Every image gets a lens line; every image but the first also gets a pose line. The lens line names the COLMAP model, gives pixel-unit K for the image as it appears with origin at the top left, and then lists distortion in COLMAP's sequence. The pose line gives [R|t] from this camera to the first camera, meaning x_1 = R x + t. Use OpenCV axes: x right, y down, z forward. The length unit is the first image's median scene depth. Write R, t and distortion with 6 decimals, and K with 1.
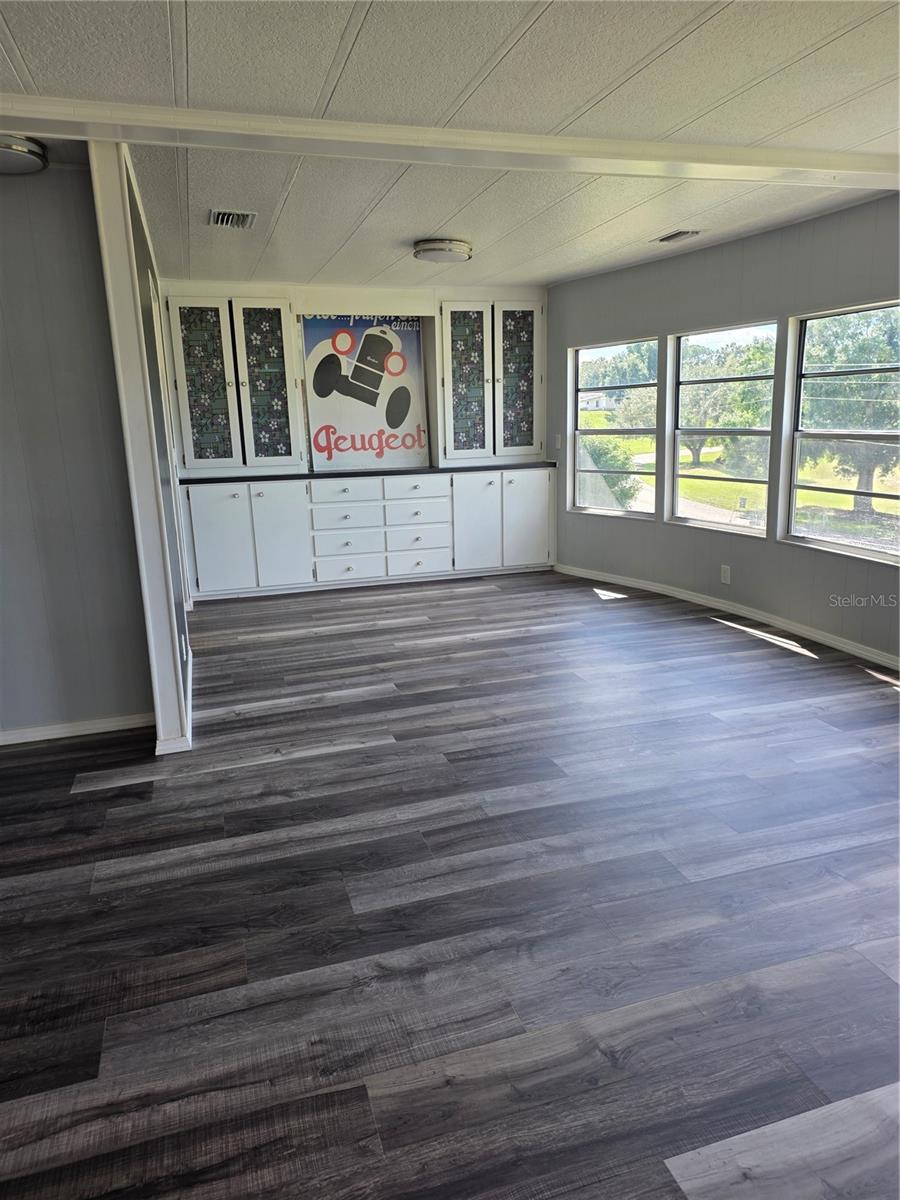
lens RADIAL K [[800.5, 0, 441.6], [0, 800.5, 627.3], [0, 0, 1]] dist [0.044048, -0.033638]
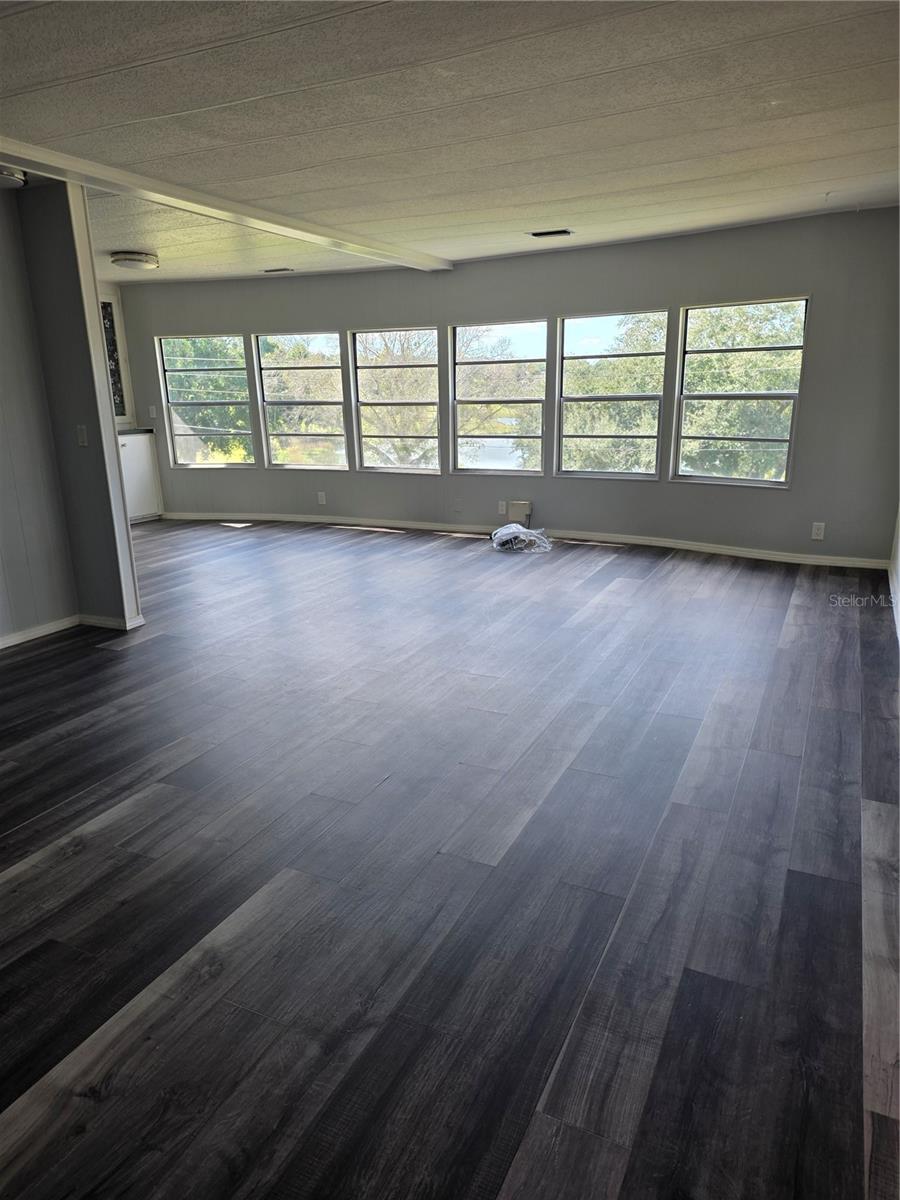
lens RADIAL K [[800.5, 0, 446.9], [0, 800.5, 612.9], [0, 0, 1]] dist [0.044048, -0.033638]
pose [[0.692939, -0.177538, 0.698796, -0.597048], [0.180253, 0.981089, 0.070515, 0.084406], [-0.698100, 0.077097, 0.711837, -0.221545]]
